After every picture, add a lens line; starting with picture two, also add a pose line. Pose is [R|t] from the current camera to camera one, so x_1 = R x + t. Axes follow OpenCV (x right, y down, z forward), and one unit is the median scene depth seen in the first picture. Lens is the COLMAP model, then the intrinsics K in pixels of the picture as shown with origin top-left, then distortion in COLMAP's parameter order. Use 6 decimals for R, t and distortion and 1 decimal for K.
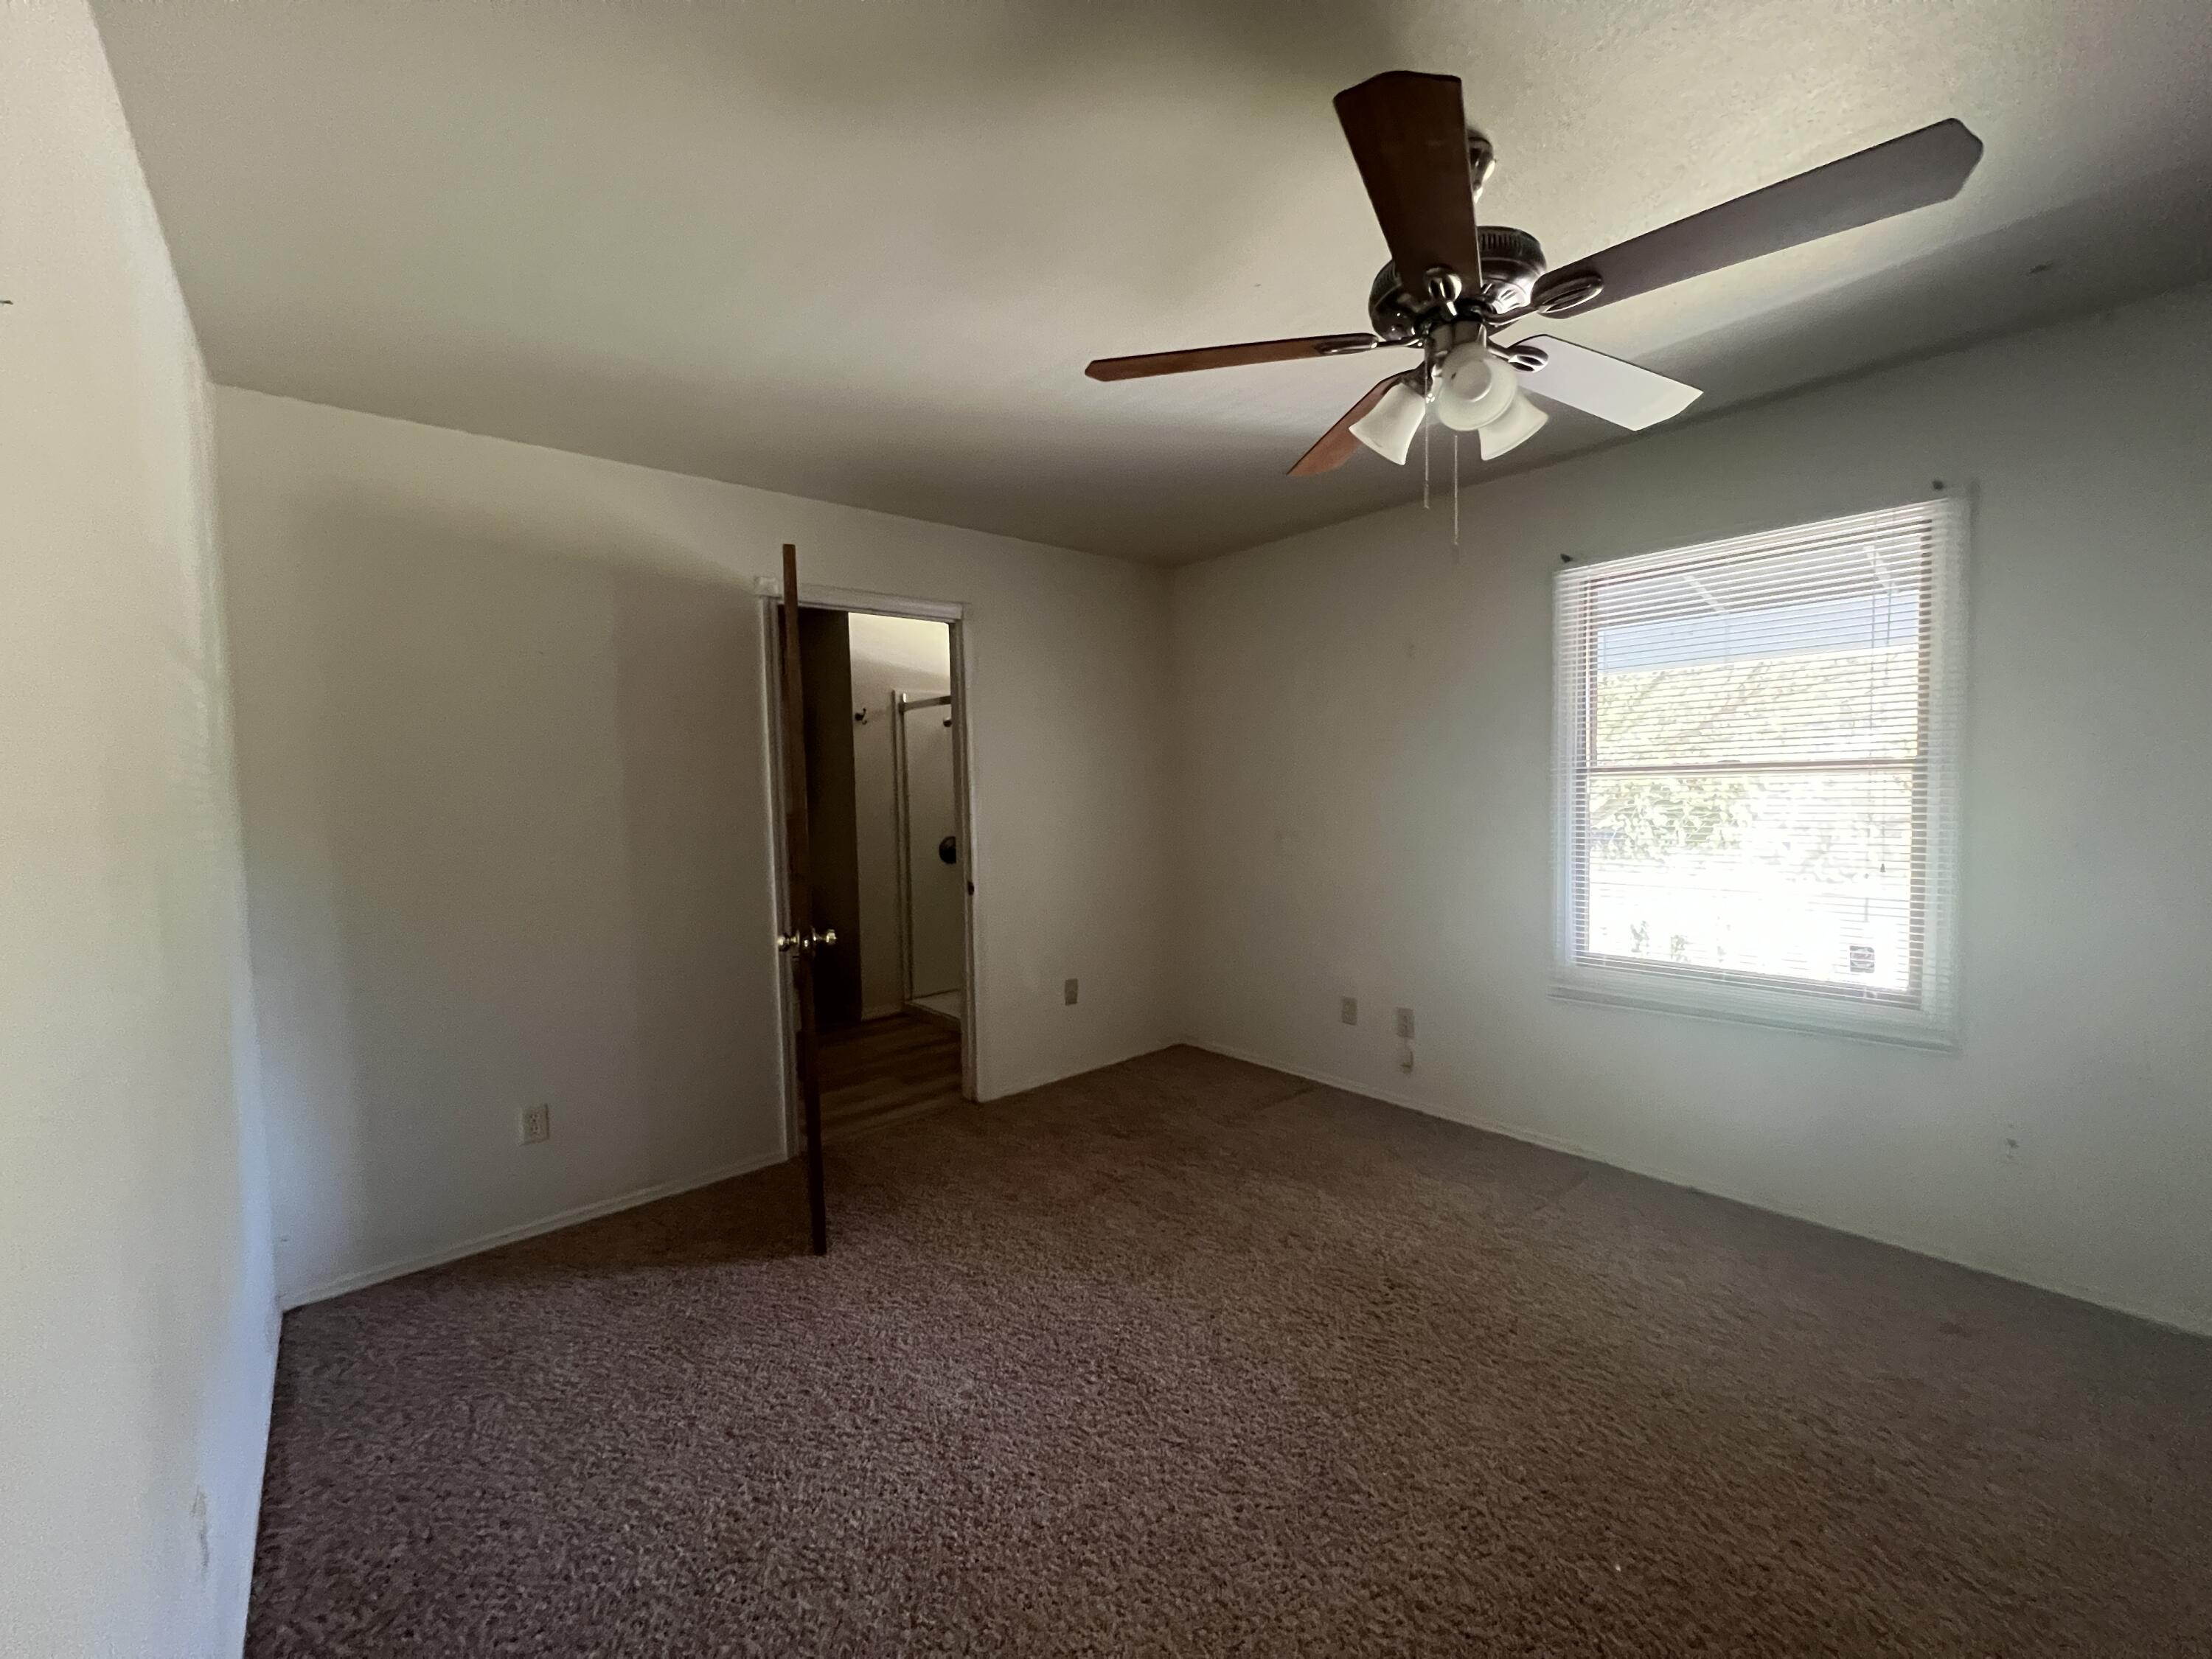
lens RADIAL K [[891.8, 0, 1114.8], [0, 891.8, 828.7], [0, 0, 1]] dist [0.002069, -0.000833]
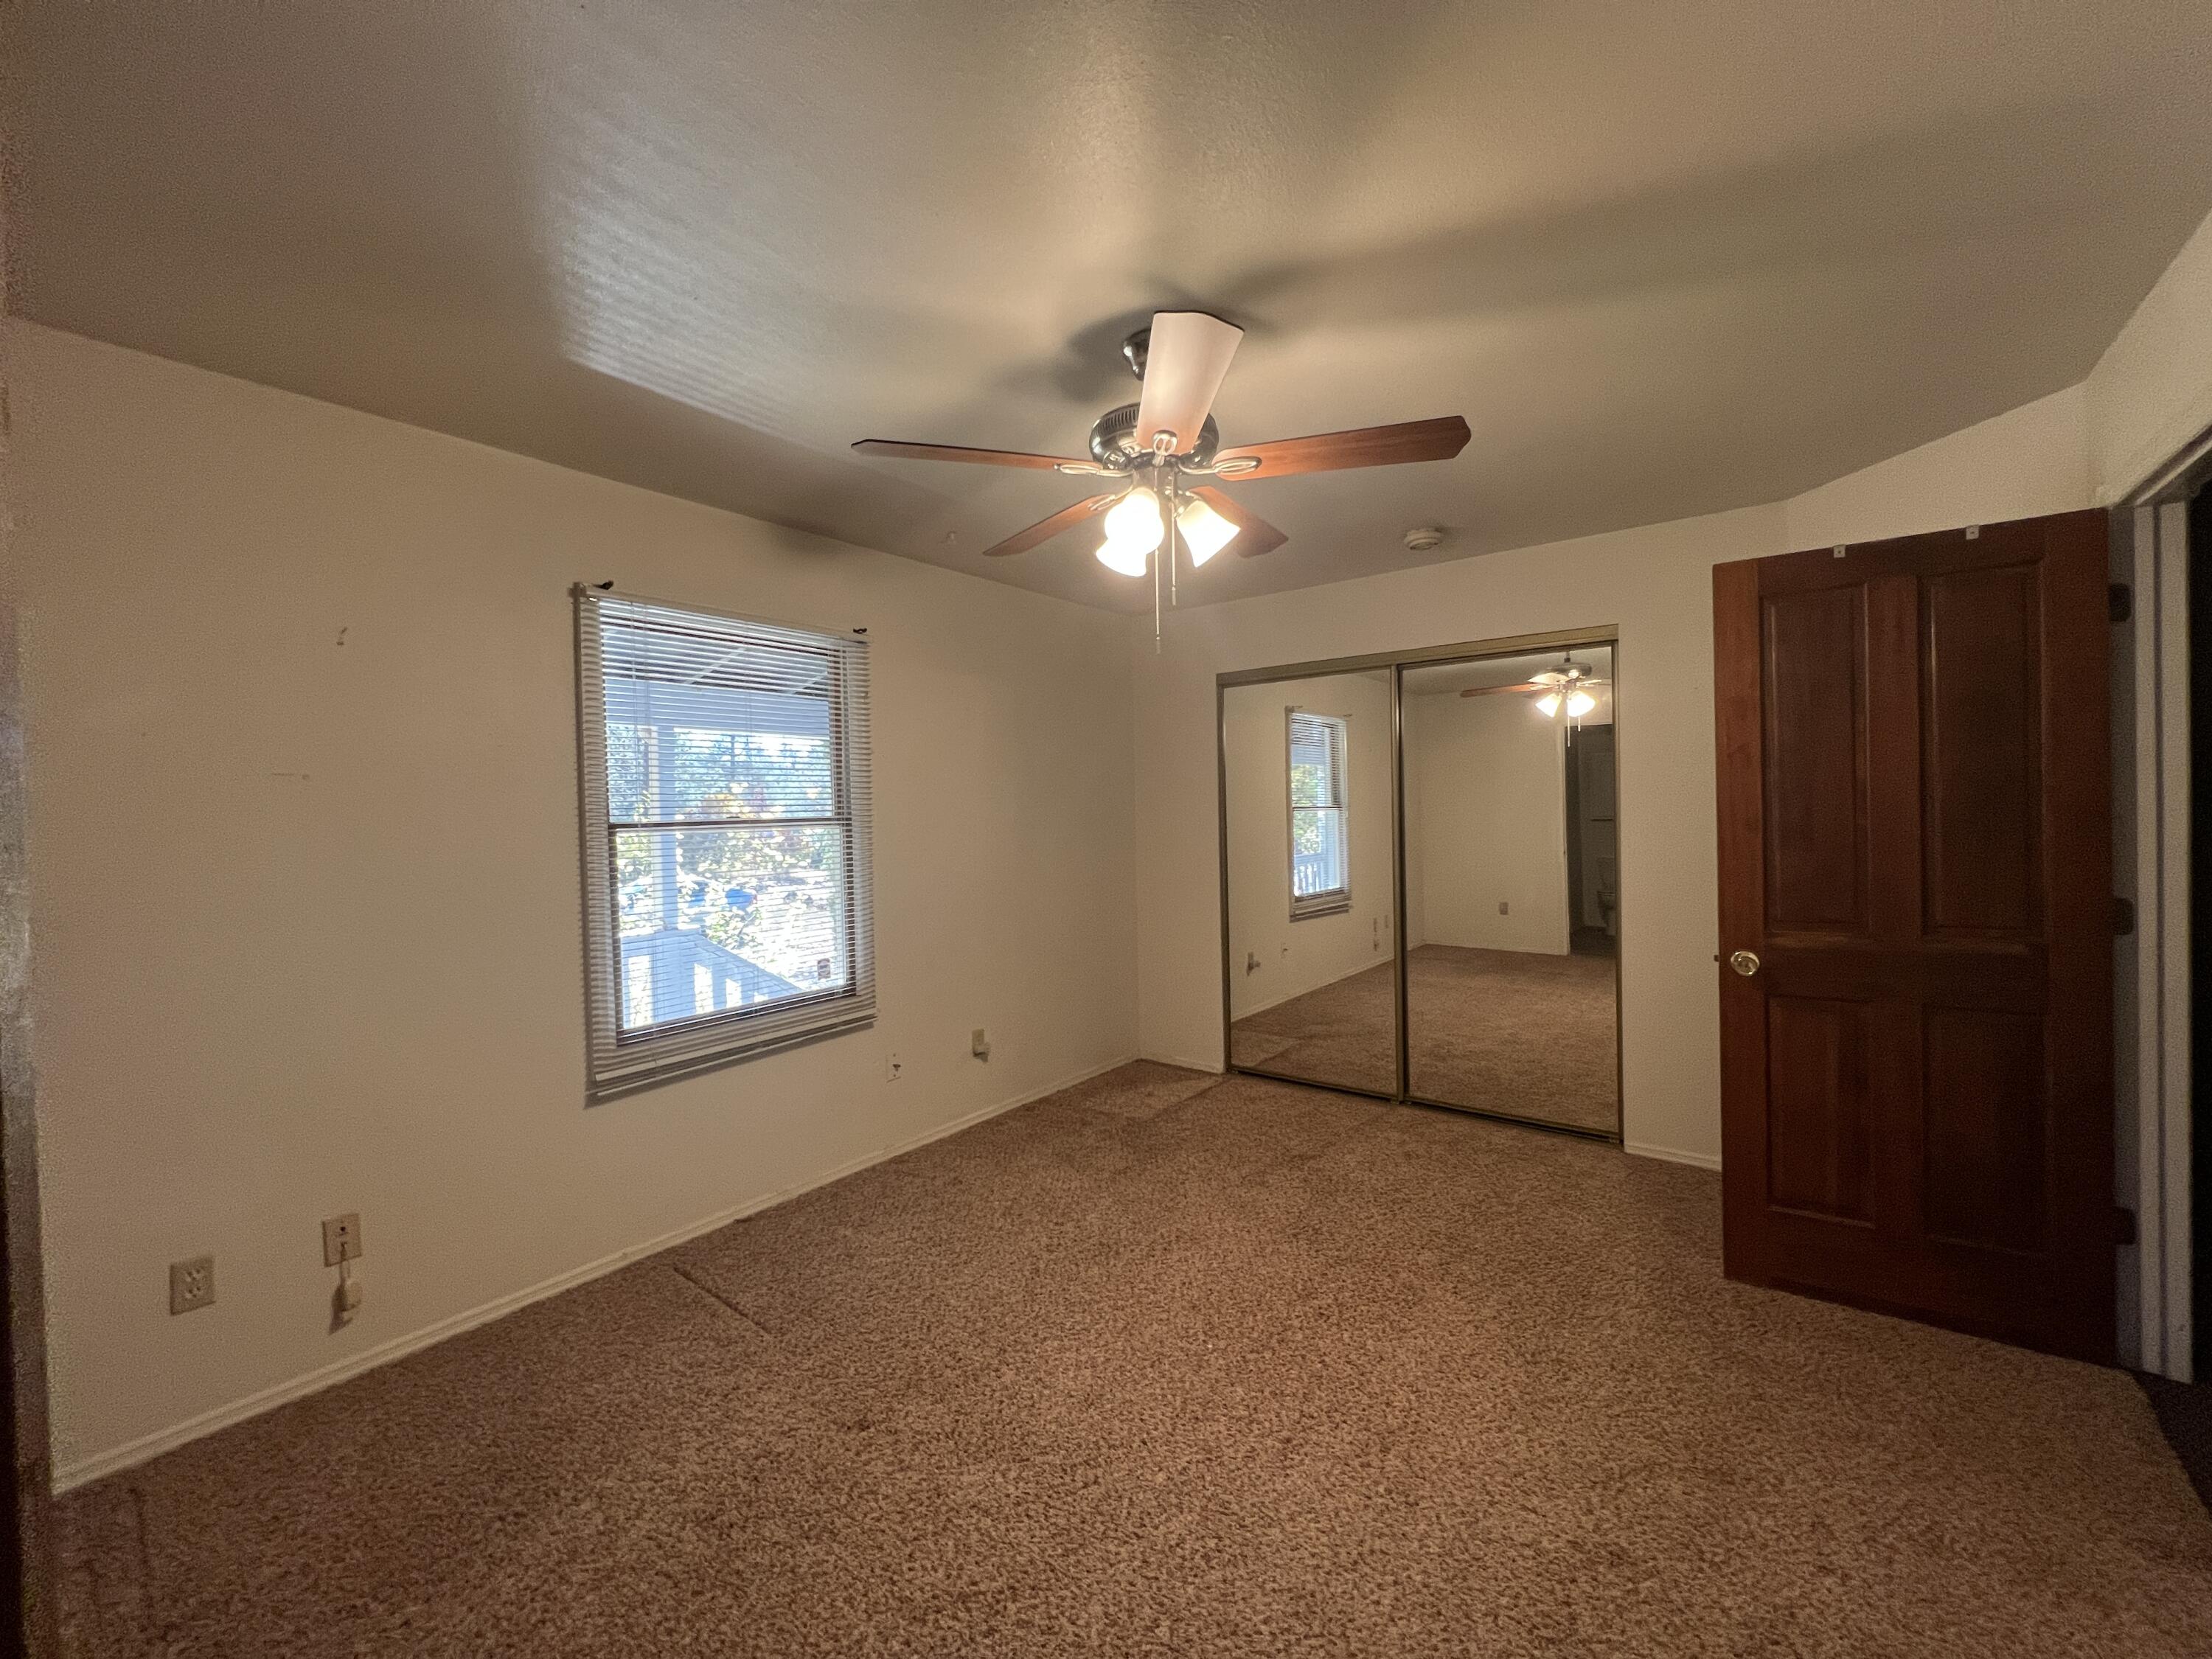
lens RADIAL K [[891.8, 0, 1114.6], [0, 891.8, 822.6], [0, 0, 1]] dist [0.002069, -0.000833]
pose [[-0.218532, 0.015386, 0.975708, -0.522570], [0.082307, 0.996603, 0.002719, -0.035877], [-0.972352, 0.080902, -0.219056, 0.802562]]
